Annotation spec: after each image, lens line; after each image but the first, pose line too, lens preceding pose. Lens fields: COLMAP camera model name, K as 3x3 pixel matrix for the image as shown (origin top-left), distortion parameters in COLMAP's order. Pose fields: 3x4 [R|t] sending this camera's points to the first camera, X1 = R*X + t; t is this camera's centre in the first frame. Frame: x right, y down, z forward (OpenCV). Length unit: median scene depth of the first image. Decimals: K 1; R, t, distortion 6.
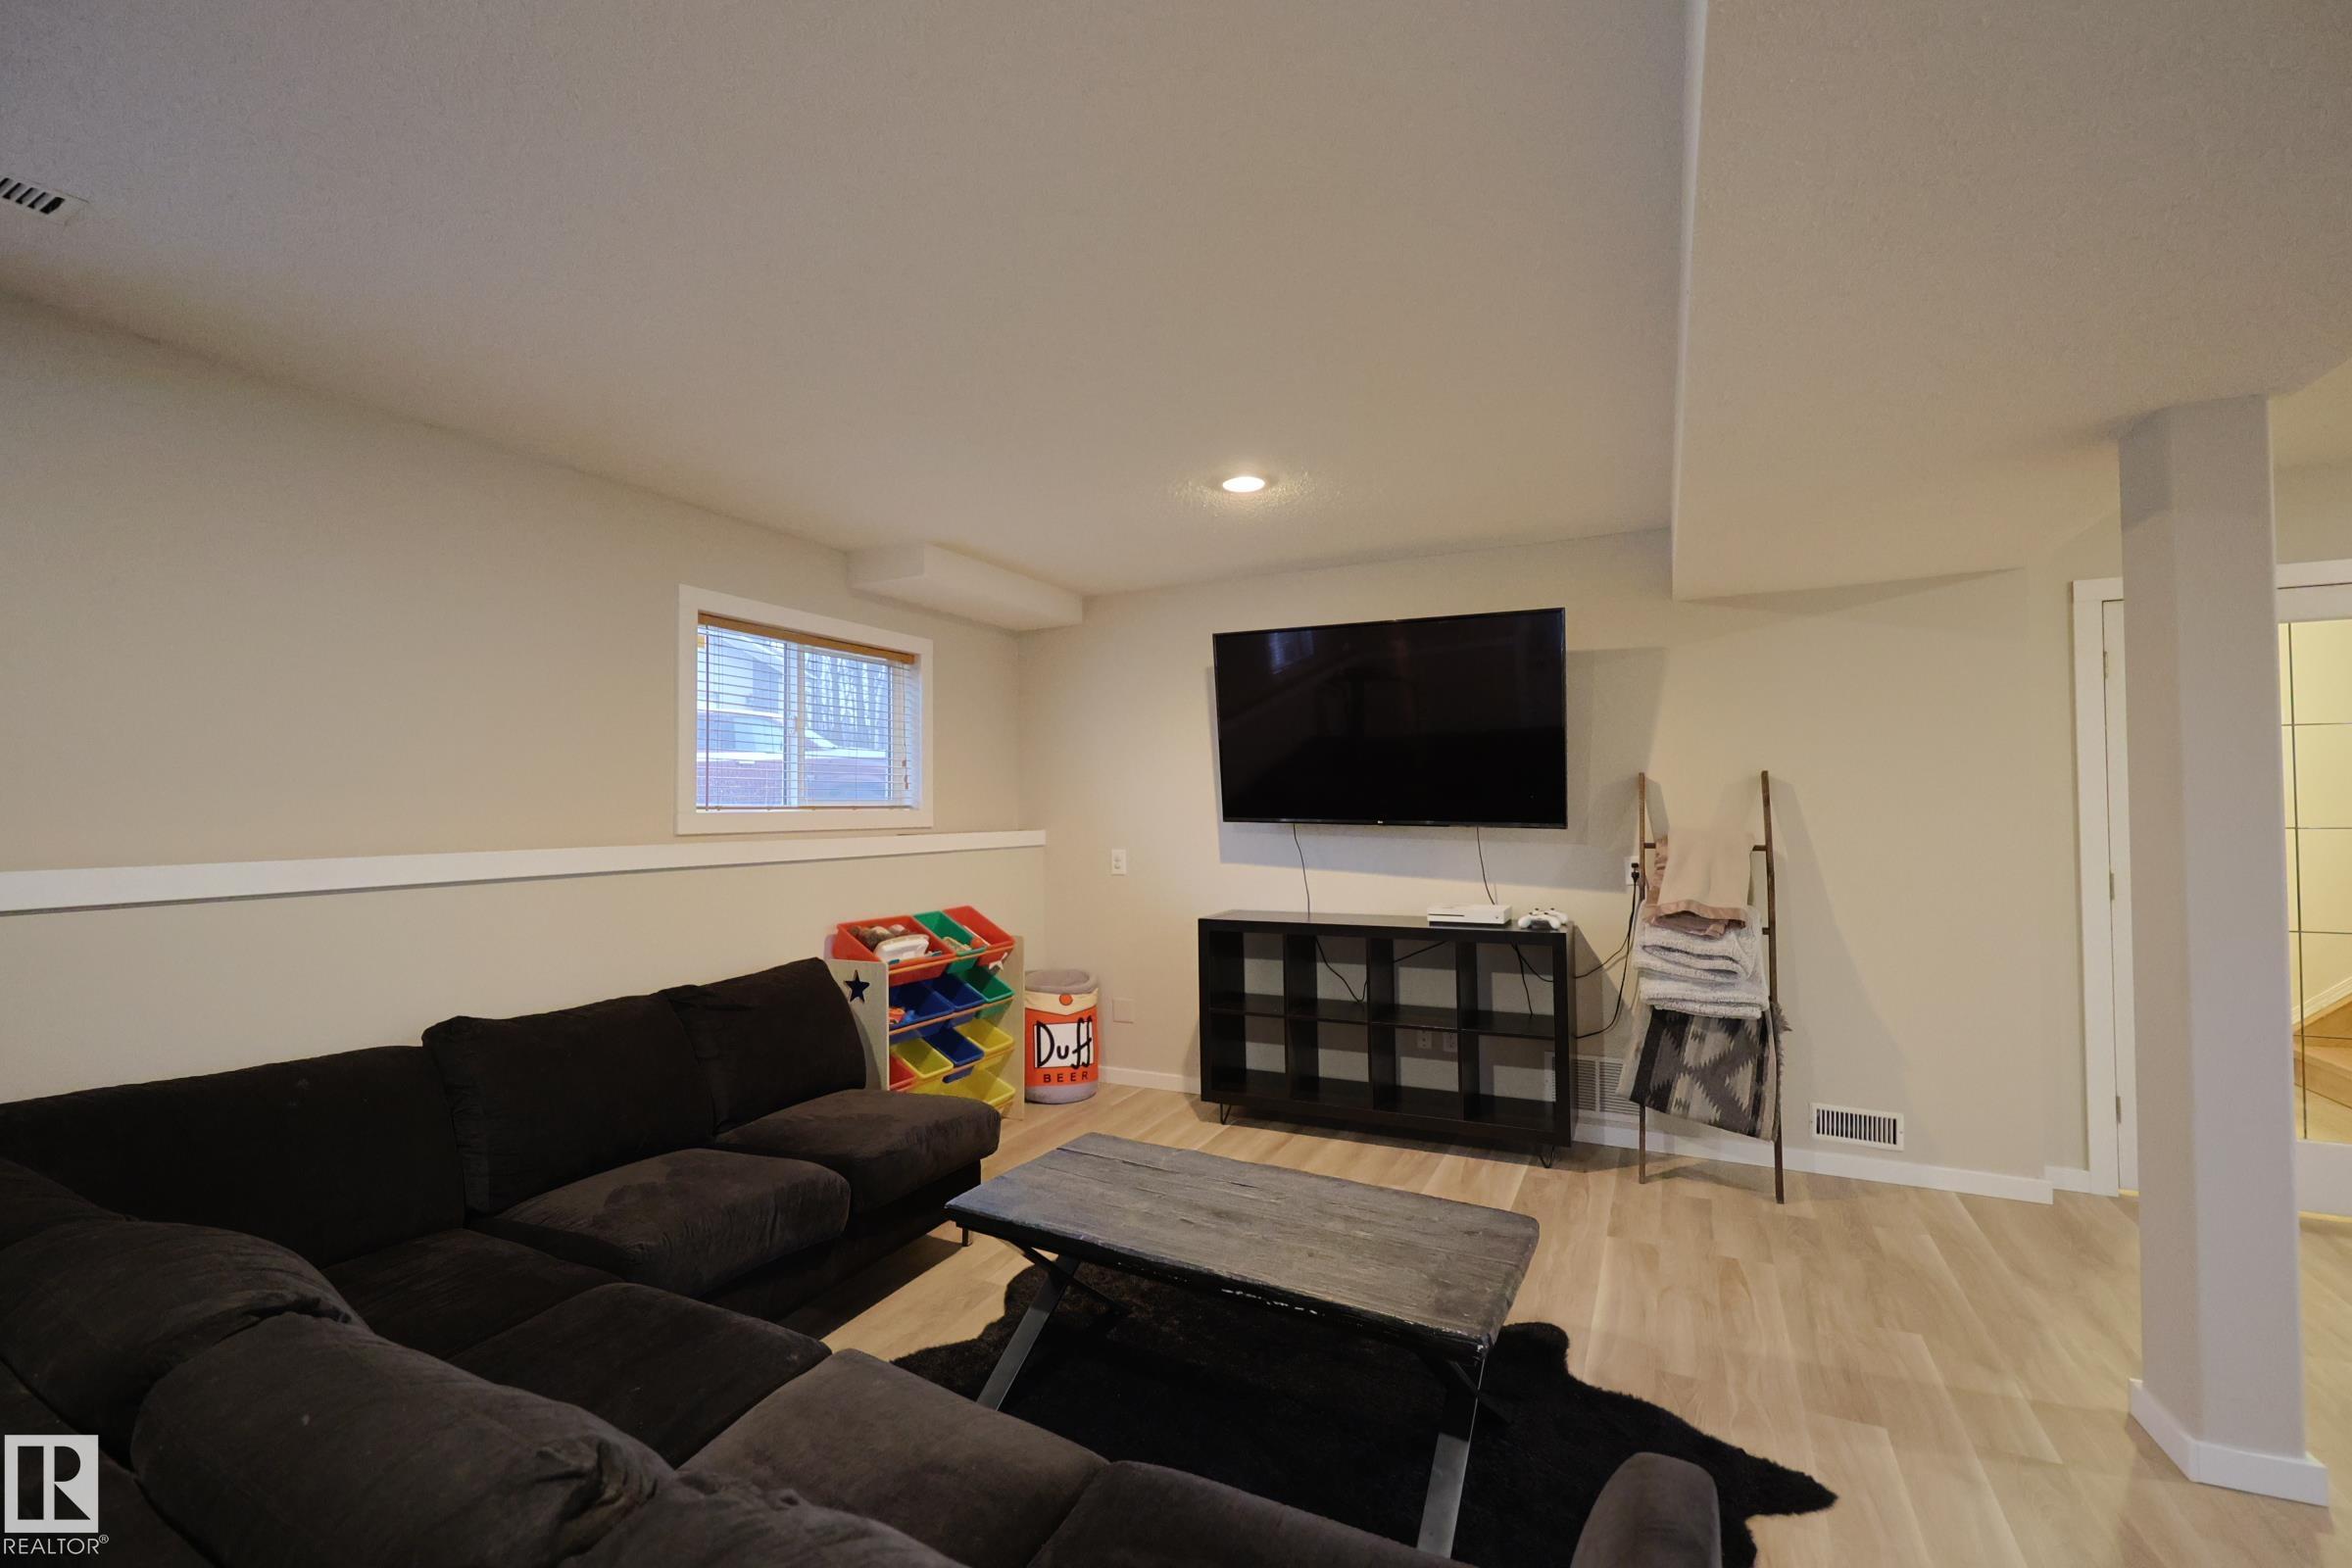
lens RADIAL K [[1002.3, 0, 1178.0], [0, 1002.3, 791.7], [0, 0, 1]] dist [-0.001531, 0.000134]
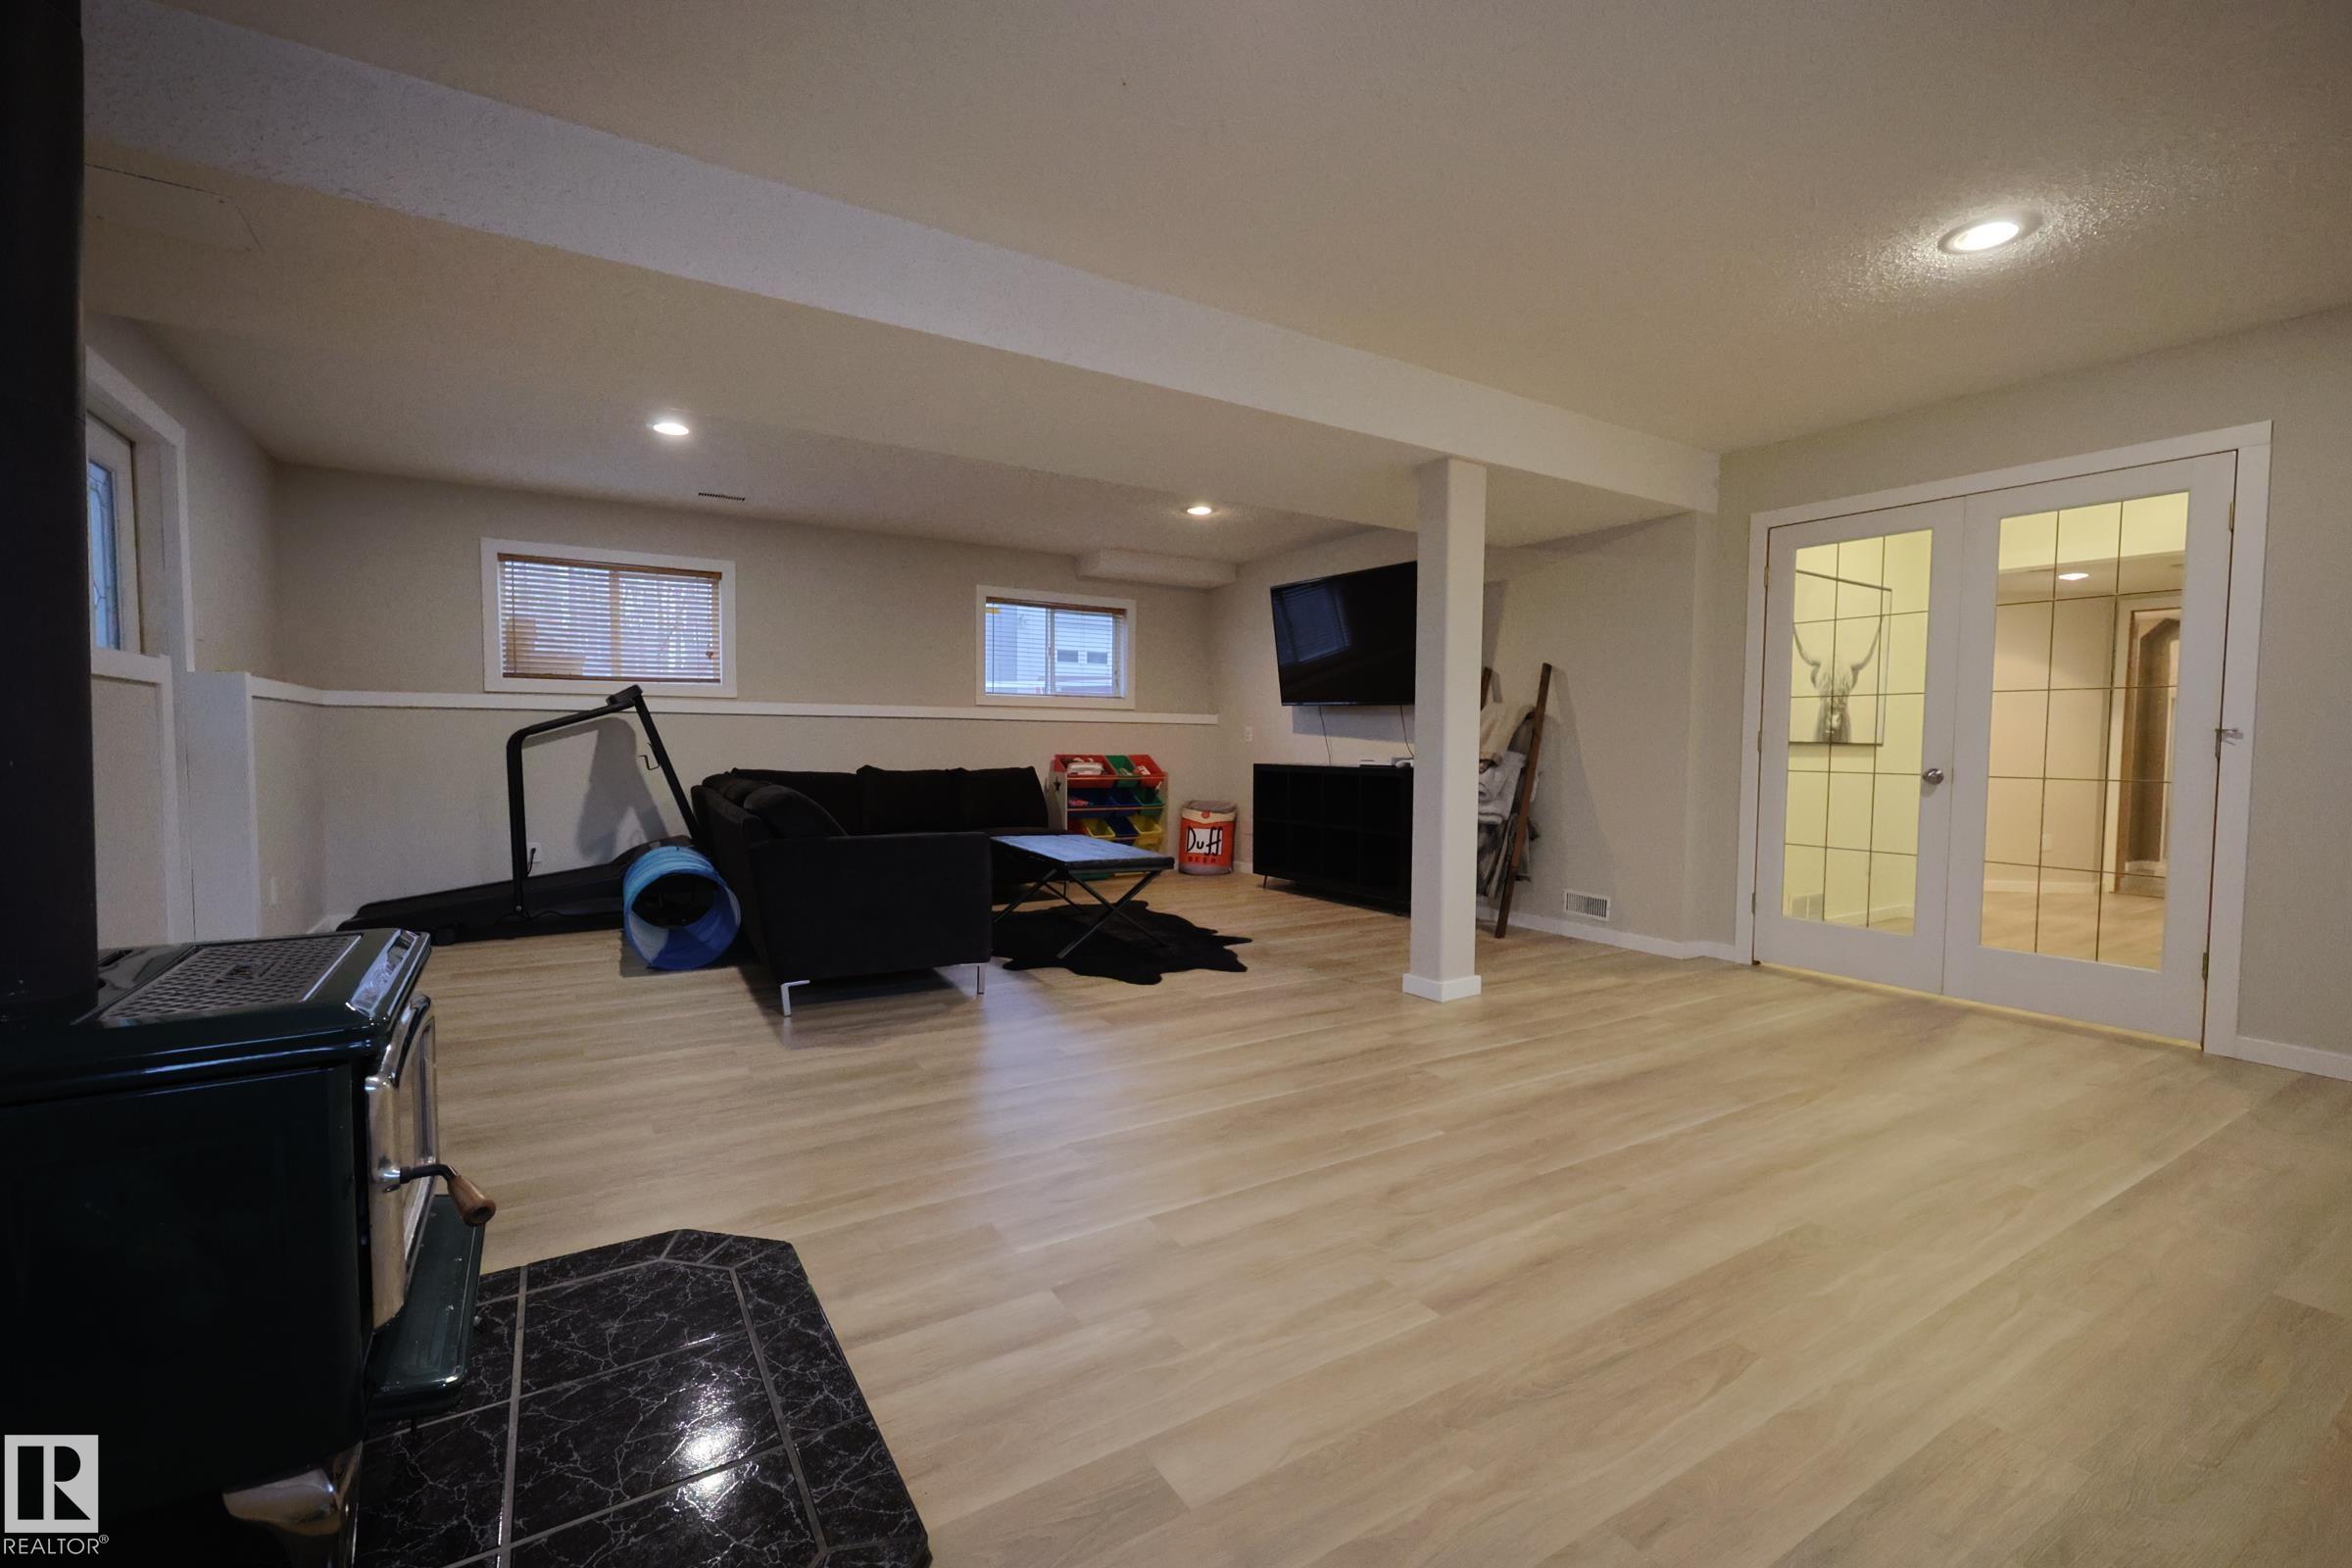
lens RADIAL K [[1002.3, 0, 1178.0], [0, 1002.3, 791.7], [0, 0, 1]] dist [-0.001531, 0.000134]
pose [[0.851784, 0.044648, -0.521987, 0.747181], [-0.009861, 0.997552, 0.069234, 0.058073], [0.523800, -0.053825, 0.850139, -0.449216]]
